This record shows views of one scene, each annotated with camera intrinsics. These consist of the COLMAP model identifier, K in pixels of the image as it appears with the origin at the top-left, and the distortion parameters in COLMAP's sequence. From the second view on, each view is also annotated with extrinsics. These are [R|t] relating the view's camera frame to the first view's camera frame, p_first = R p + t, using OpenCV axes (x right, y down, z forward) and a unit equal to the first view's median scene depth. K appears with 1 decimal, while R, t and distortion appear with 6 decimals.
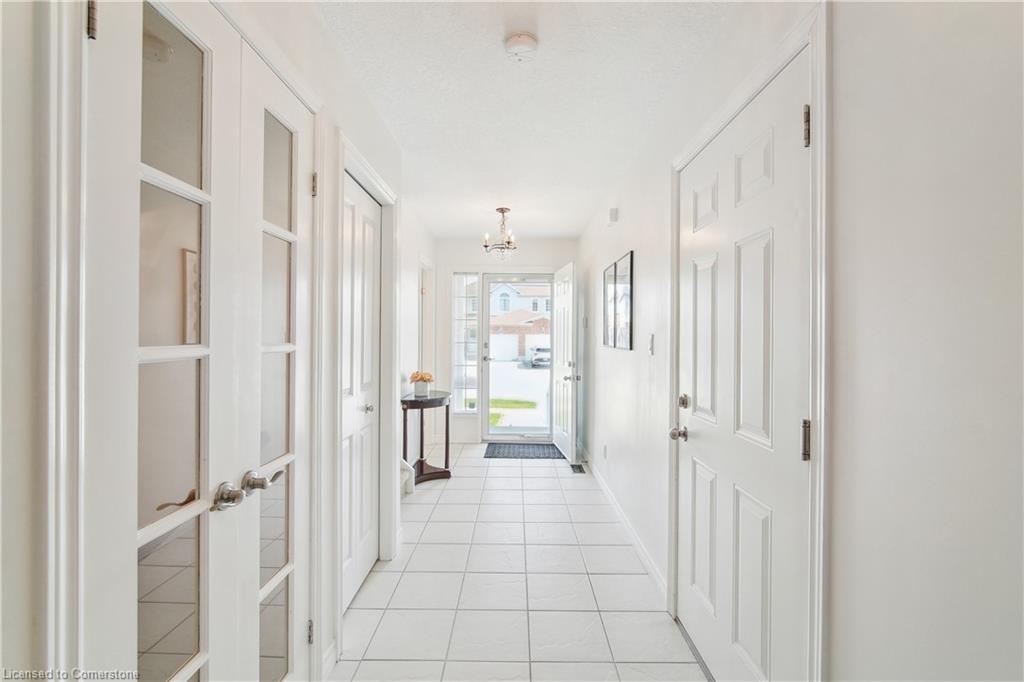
lens RADIAL K [[449.1, 0, 513.2], [0, 449.1, 339.0], [0, 0, 1]] dist [-0.015109, 0.003504]
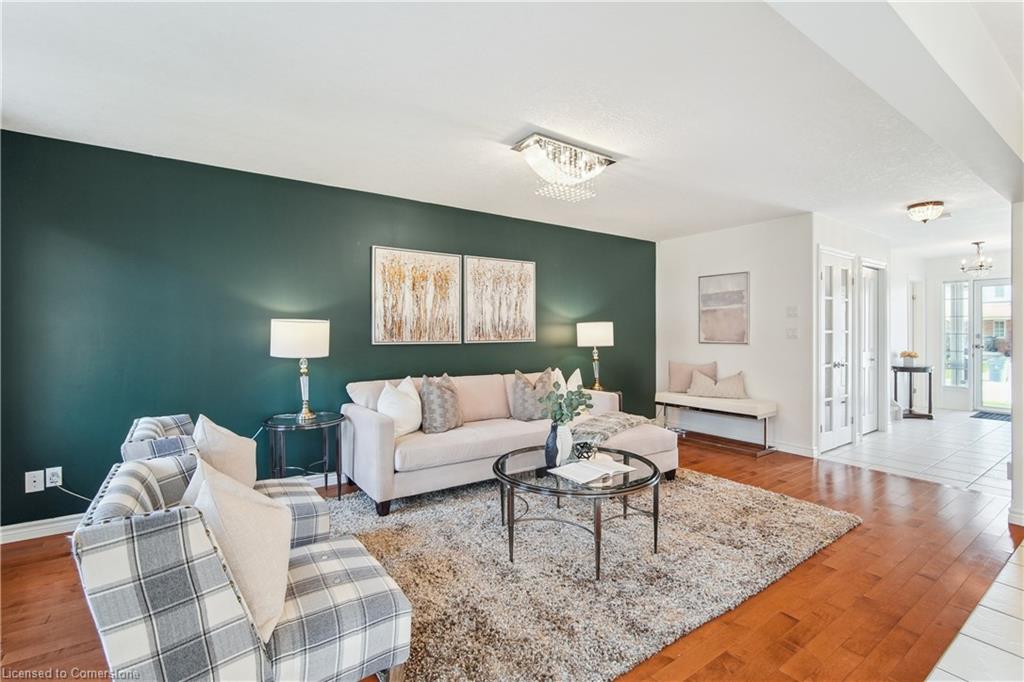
lens RADIAL K [[449.1, 0, 510.9], [0, 449.1, 336.8], [0, 0, 1]] dist [-0.015109, 0.003504]
pose [[0.564960, -0.002543, -0.825114, 0.309526], [0.004161, 0.999991, -0.000233, 0.017420], [0.825108, -0.003302, 0.564966, -1.093750]]
